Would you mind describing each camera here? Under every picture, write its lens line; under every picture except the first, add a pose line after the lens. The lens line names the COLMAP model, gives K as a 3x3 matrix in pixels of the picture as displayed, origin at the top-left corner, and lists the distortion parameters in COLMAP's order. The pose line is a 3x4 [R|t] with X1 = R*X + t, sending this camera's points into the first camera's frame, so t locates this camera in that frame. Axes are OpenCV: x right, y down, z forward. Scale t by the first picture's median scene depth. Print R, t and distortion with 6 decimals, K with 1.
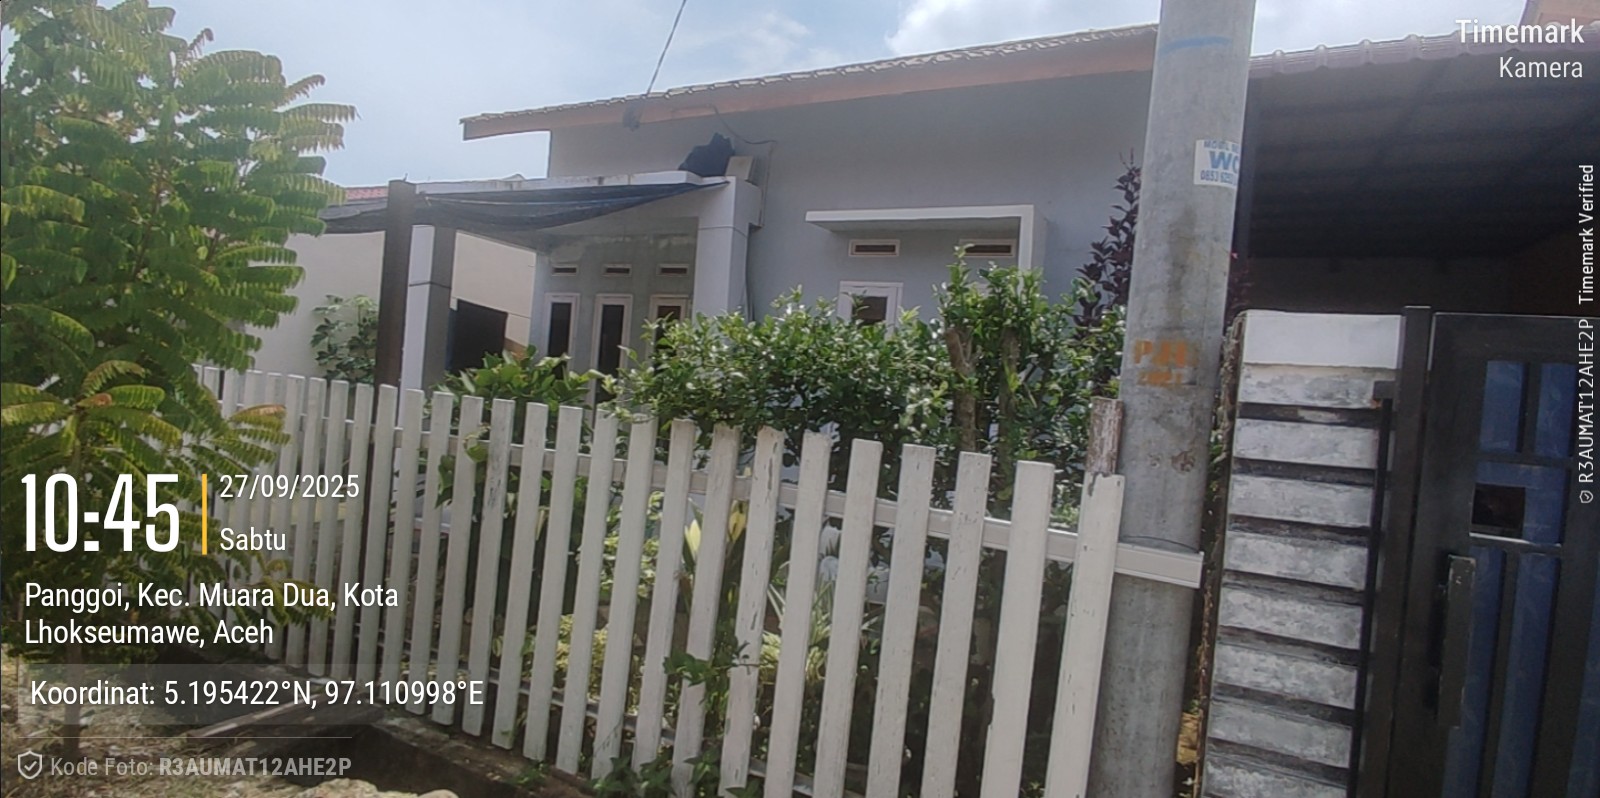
lens RADIAL K [[807.4, 0, 796.7], [0, 807.4, 393.6], [0, 0, 1]] dist [-0.005805, -0.001394]
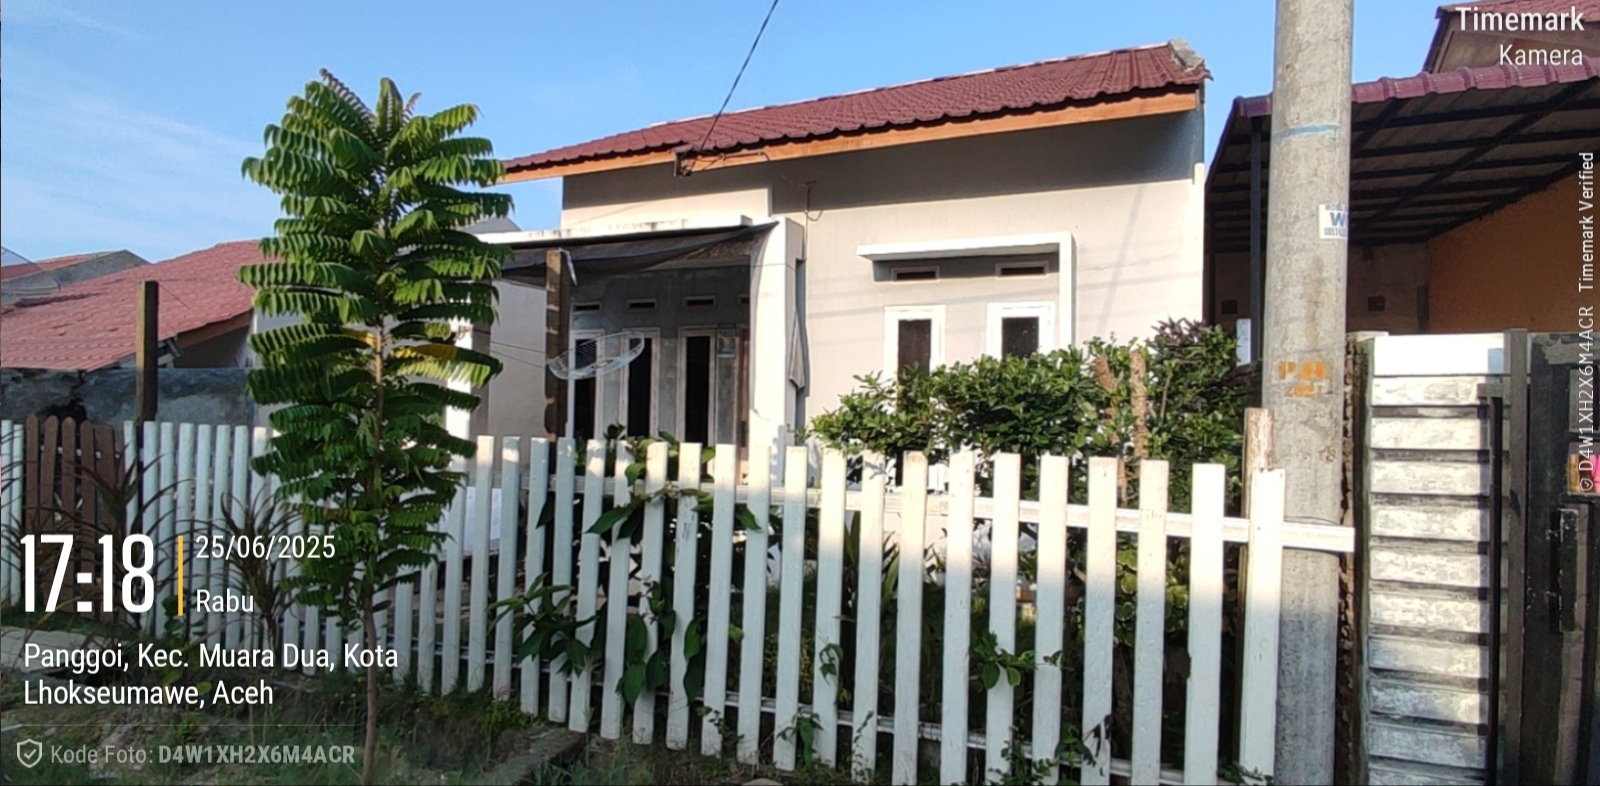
lens RADIAL K [[811.5, 0, 798.6], [0, 811.5, 384.9], [0, 0, 1]] dist [-0.006061, -0.001524]
pose [[0.994065, -0.071109, 0.082330, -0.467006], [0.072913, 0.997155, -0.019113, -0.063875], [-0.080737, 0.025003, 0.996422, -0.219588]]
